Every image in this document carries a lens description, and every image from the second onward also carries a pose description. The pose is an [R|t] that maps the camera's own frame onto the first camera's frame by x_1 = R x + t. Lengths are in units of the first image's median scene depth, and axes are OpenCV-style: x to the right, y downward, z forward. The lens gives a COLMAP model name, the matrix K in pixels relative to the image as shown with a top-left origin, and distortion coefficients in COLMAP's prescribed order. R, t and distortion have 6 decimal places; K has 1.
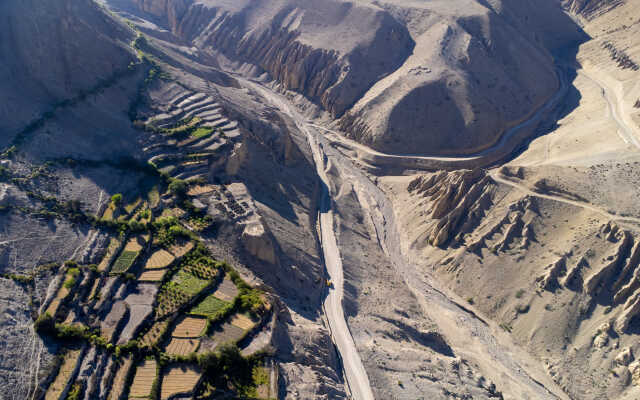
lens RADIAL K [[515.1, 0, 288.1], [0, 515.1, 200.0], [0, 0, 1]] dist [0.029139, -0.048830]
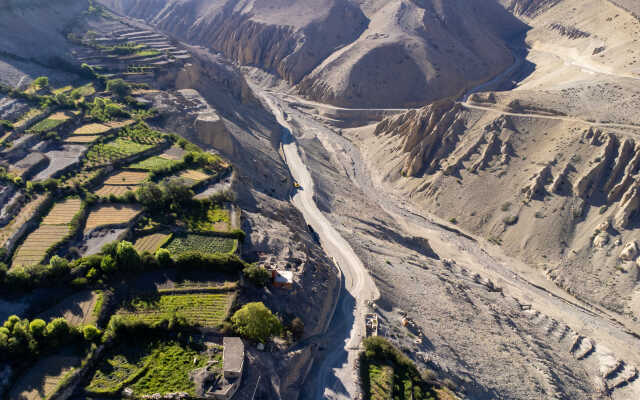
lens RADIAL K [[515.1, 0, 288.1], [0, 515.1, 200.0], [0, 0, 1]] dist [0.029139, -0.048830]
pose [[0.995951, -0.035826, 0.082456, -0.007094], [0.044993, 0.992672, -0.112151, 0.257958], [-0.077834, 0.115406, 0.990264, 0.132779]]
